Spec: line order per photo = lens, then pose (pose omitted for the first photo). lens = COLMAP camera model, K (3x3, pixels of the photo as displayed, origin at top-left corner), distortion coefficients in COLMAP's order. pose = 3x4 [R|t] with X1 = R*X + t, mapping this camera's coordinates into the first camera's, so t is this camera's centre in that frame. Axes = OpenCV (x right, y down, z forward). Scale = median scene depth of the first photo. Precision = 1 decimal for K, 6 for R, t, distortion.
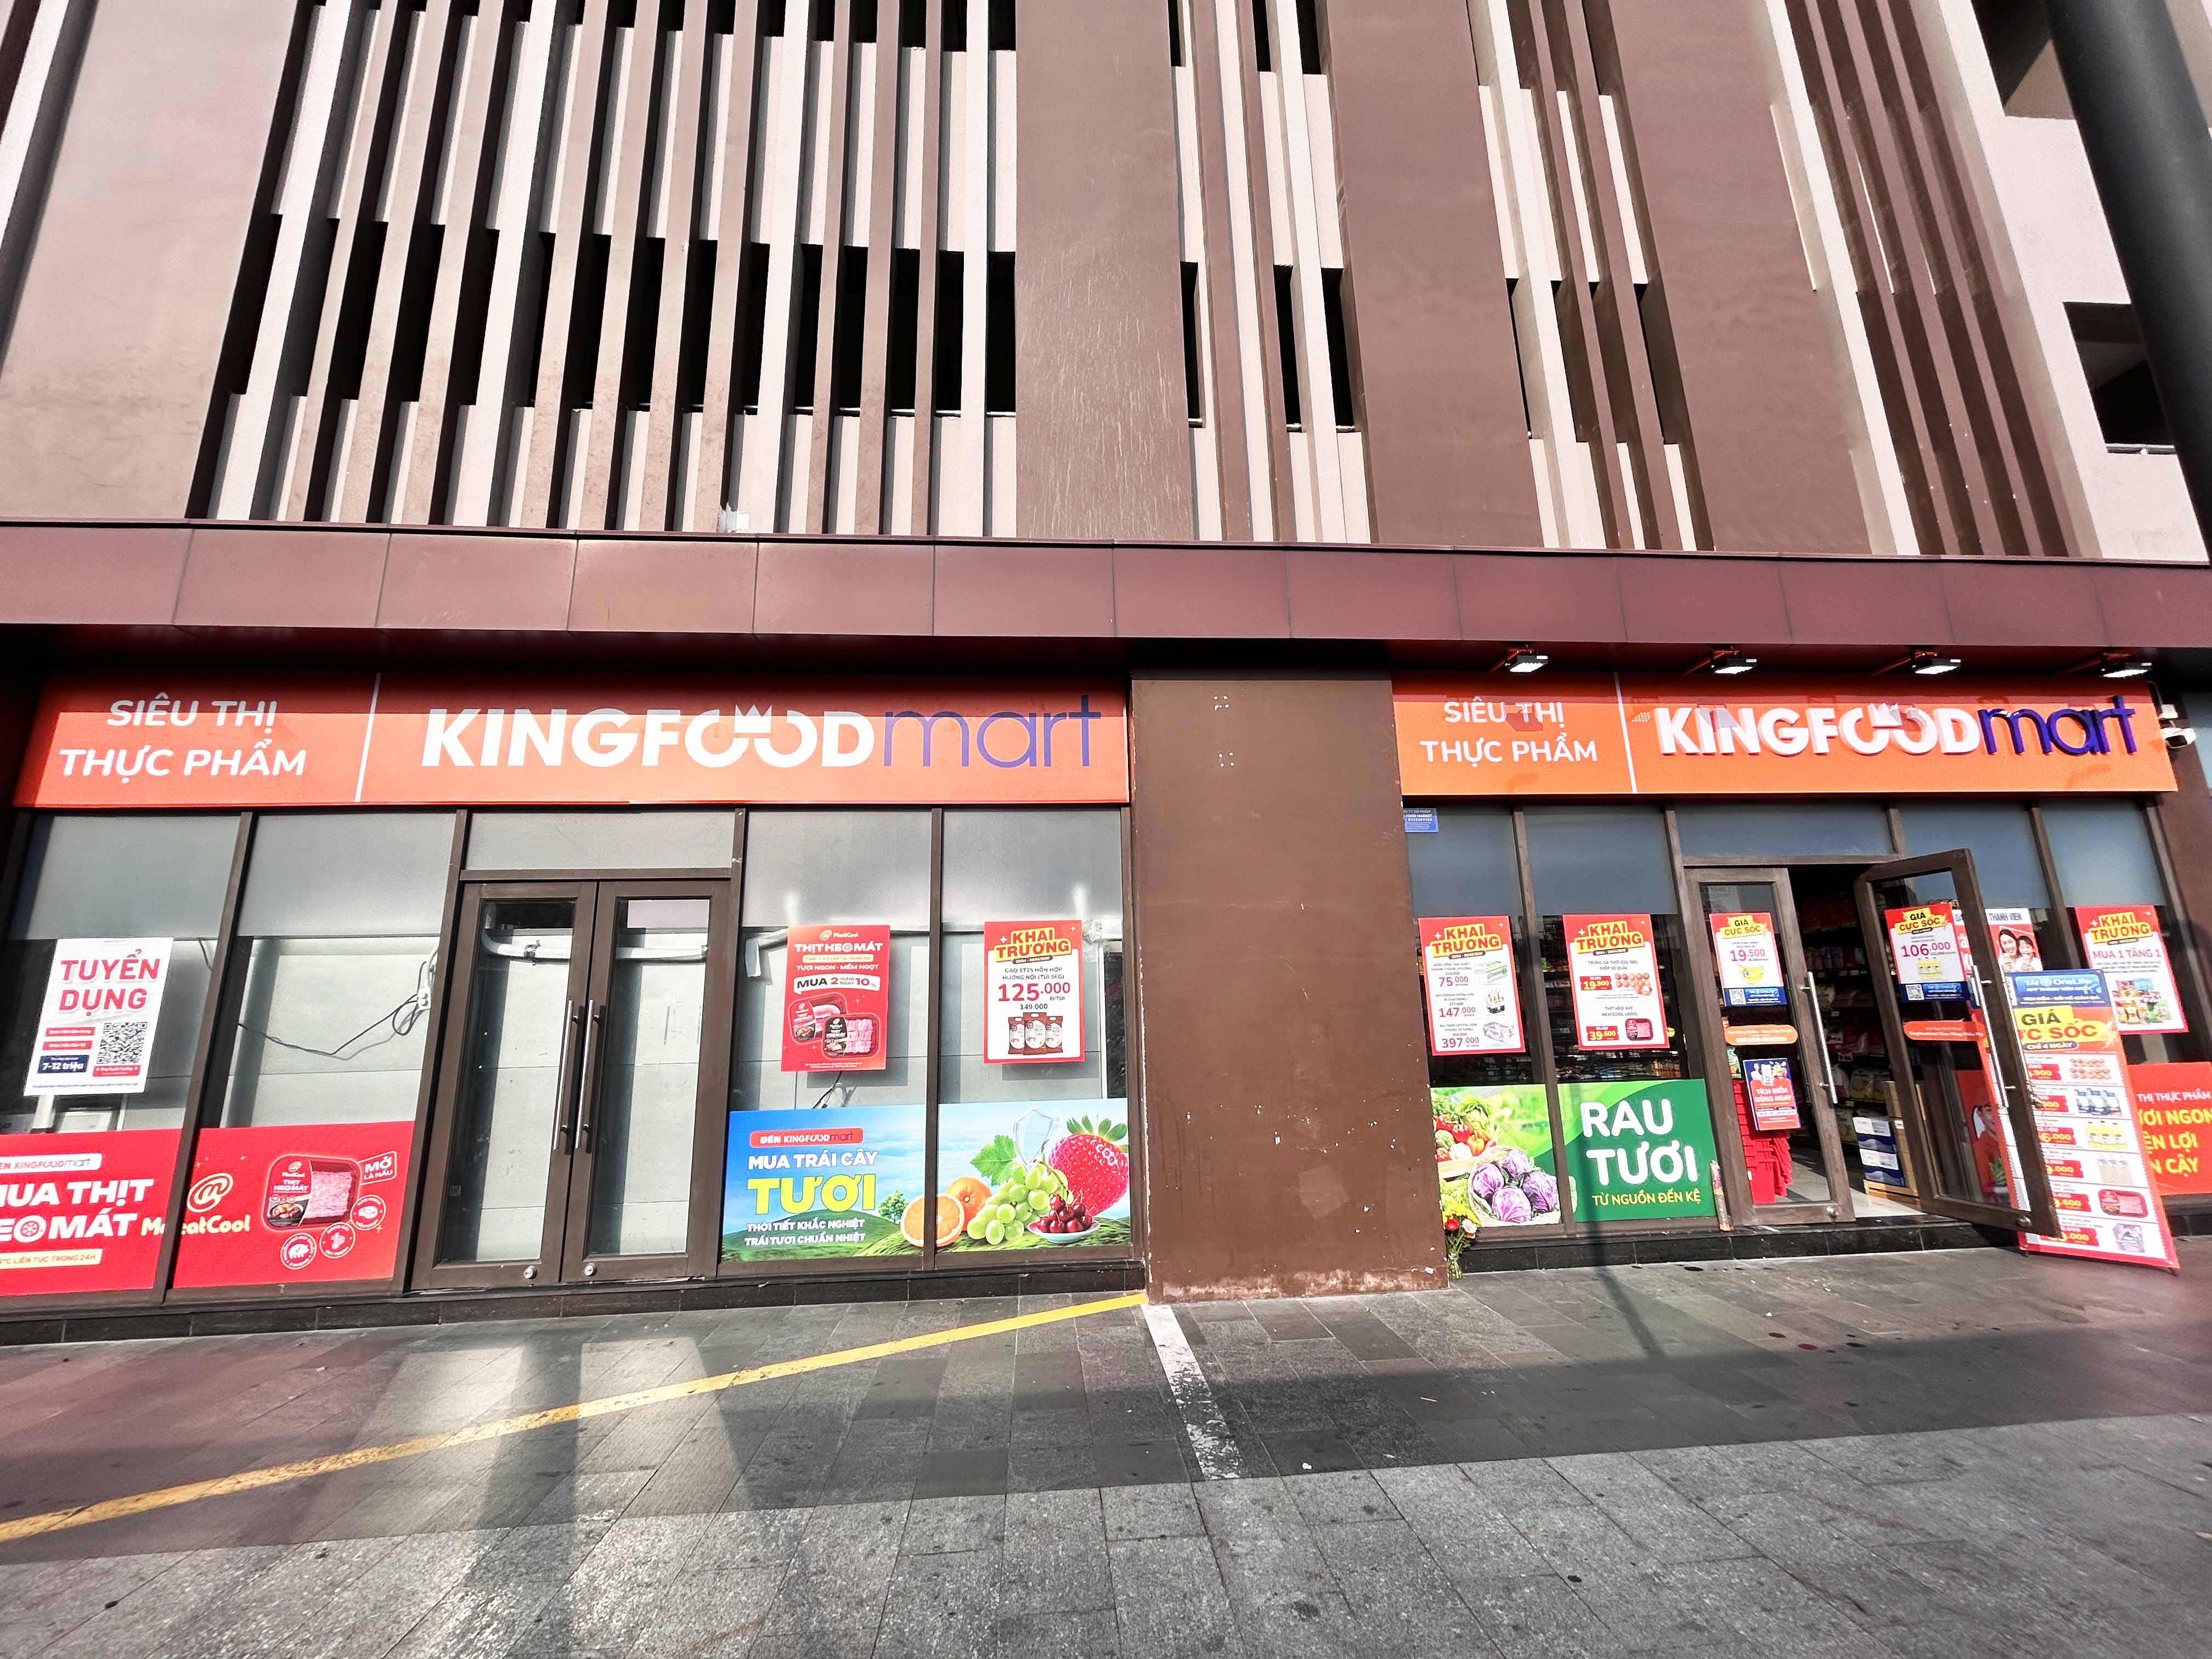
lens RADIAL K [[879.7, 0, 1106.0], [0, 879.7, 829.5], [0, 0, 1]] dist [-0.003104, 0.000011]
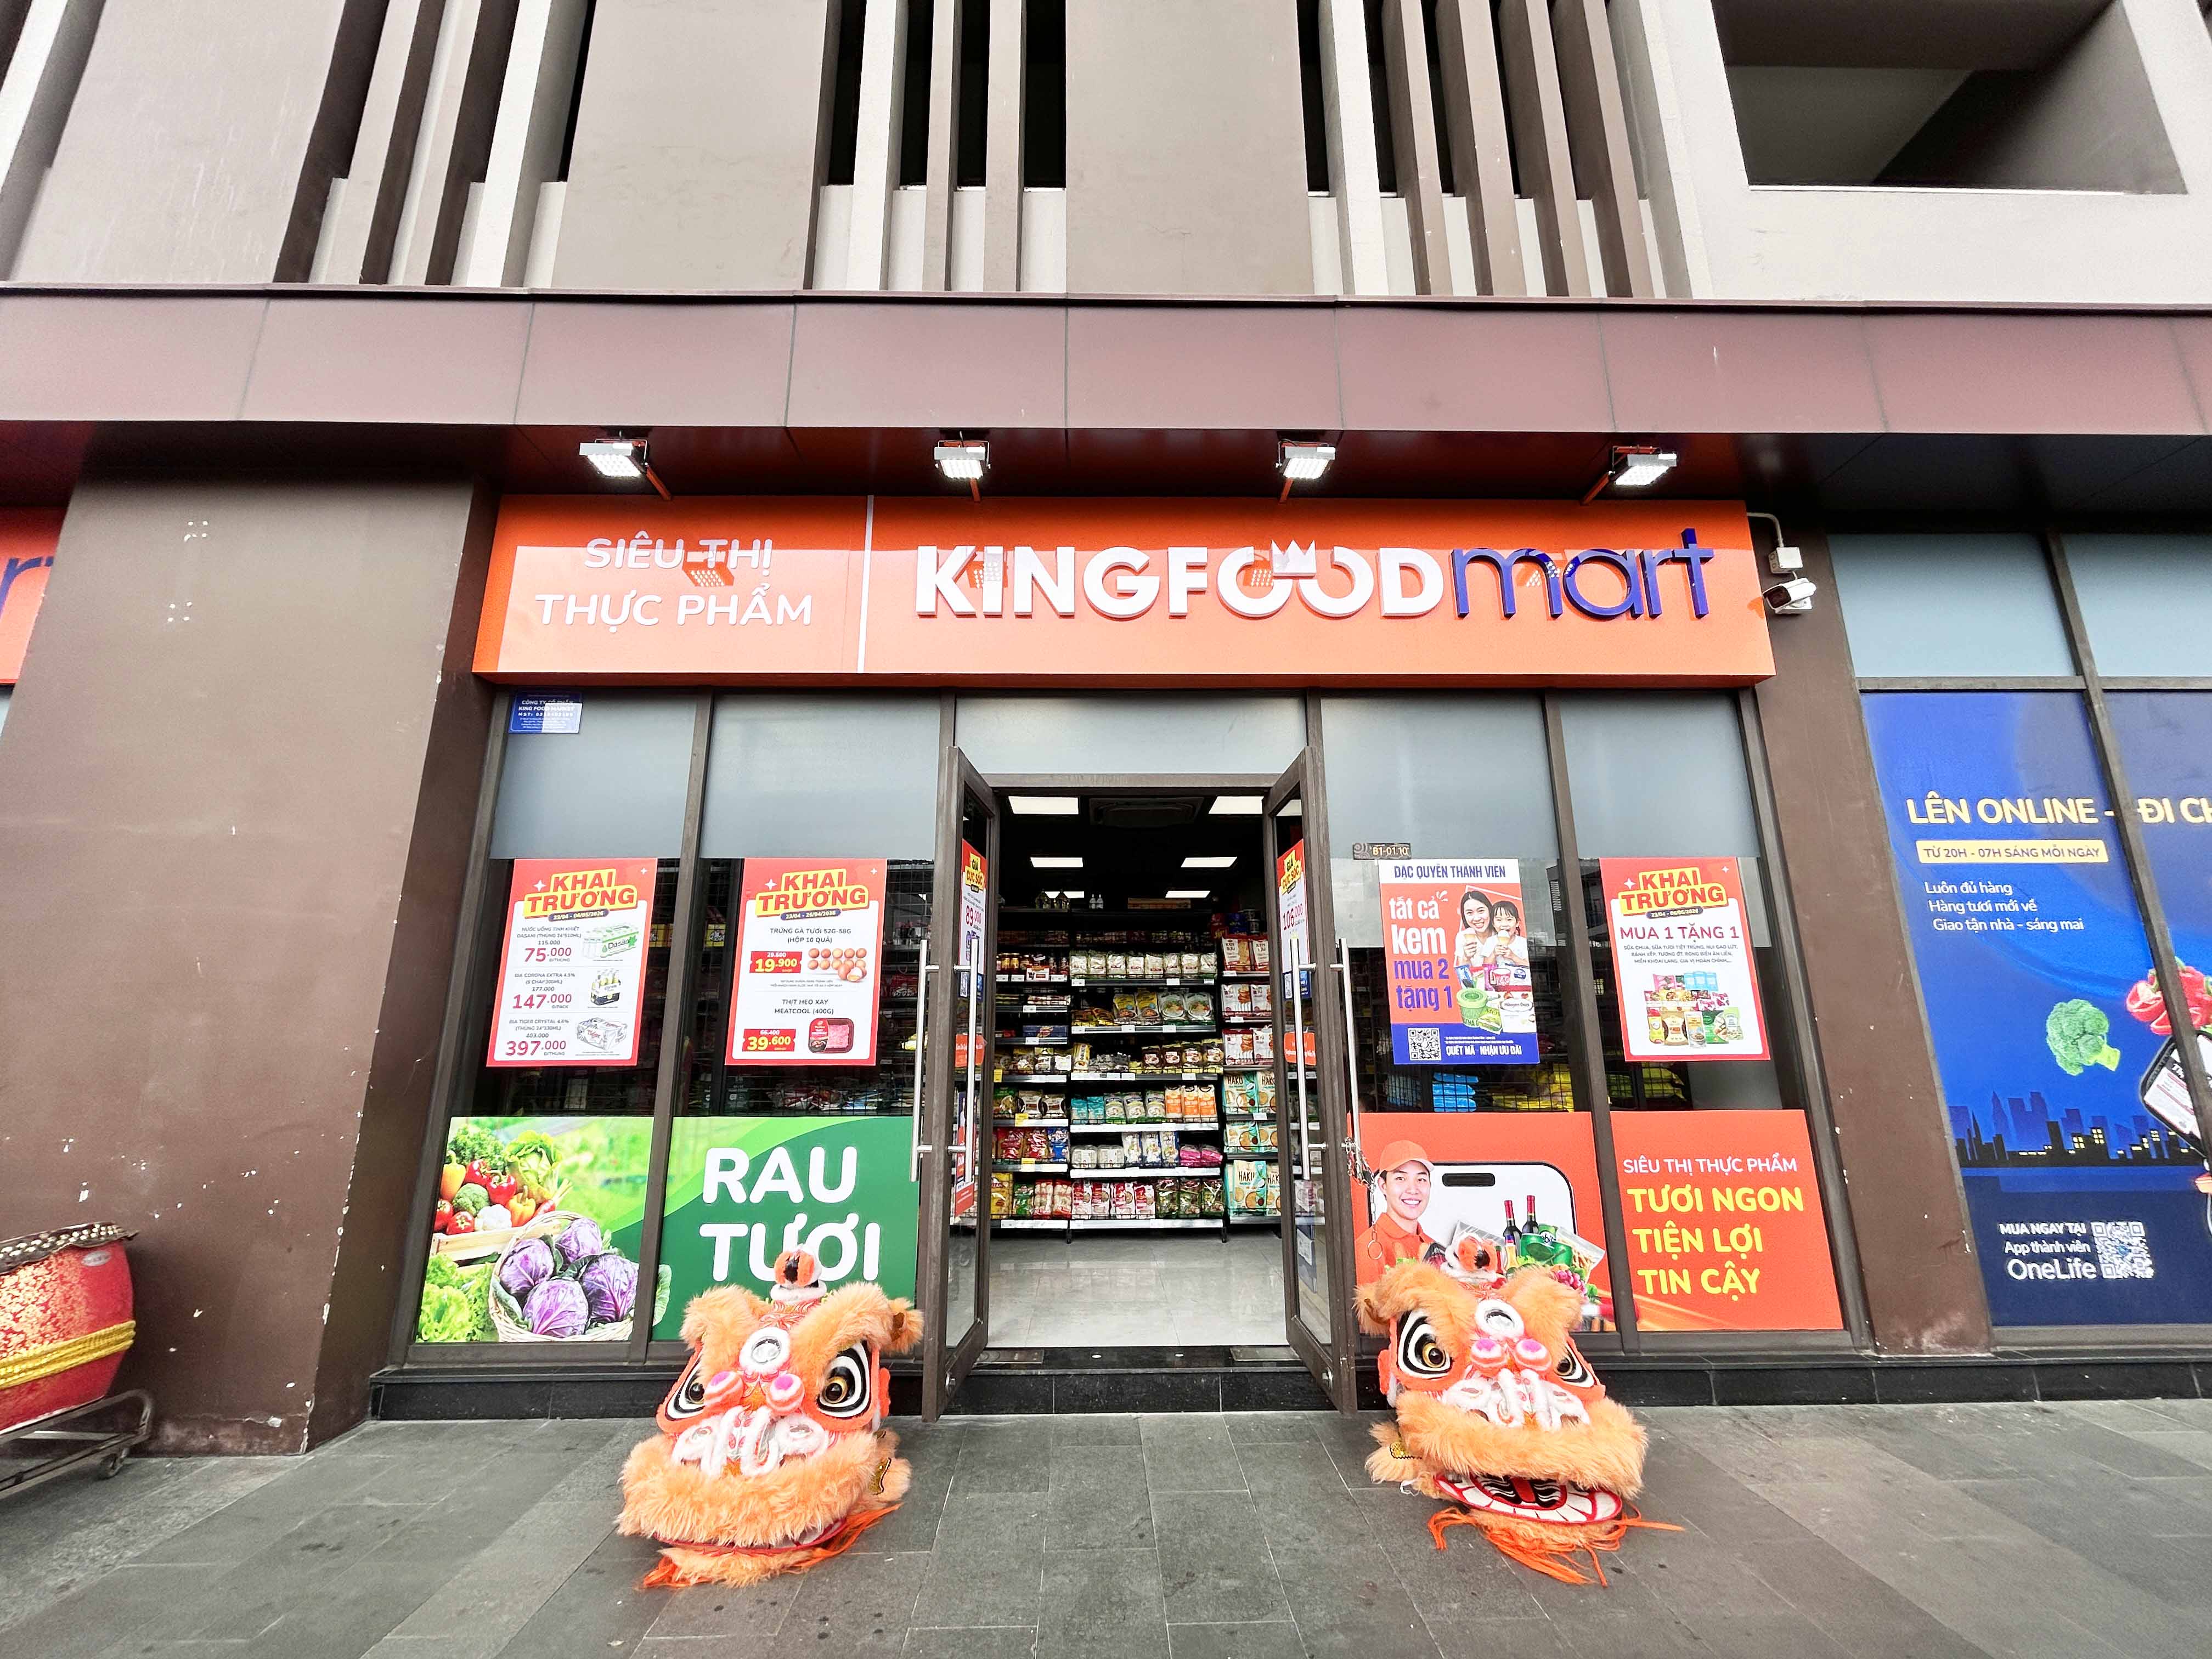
lens RADIAL K [[877.3, 0, 1106.0], [0, 877.3, 829.5], [0, 0, 1]] dist [-0.020010, 0.008843]
pose [[0.998106, 0.006789, -0.061148, 0.886278], [-0.007819, 0.999831, -0.016628, 0.091230], [0.061025, 0.017075, 0.997990, 0.394050]]
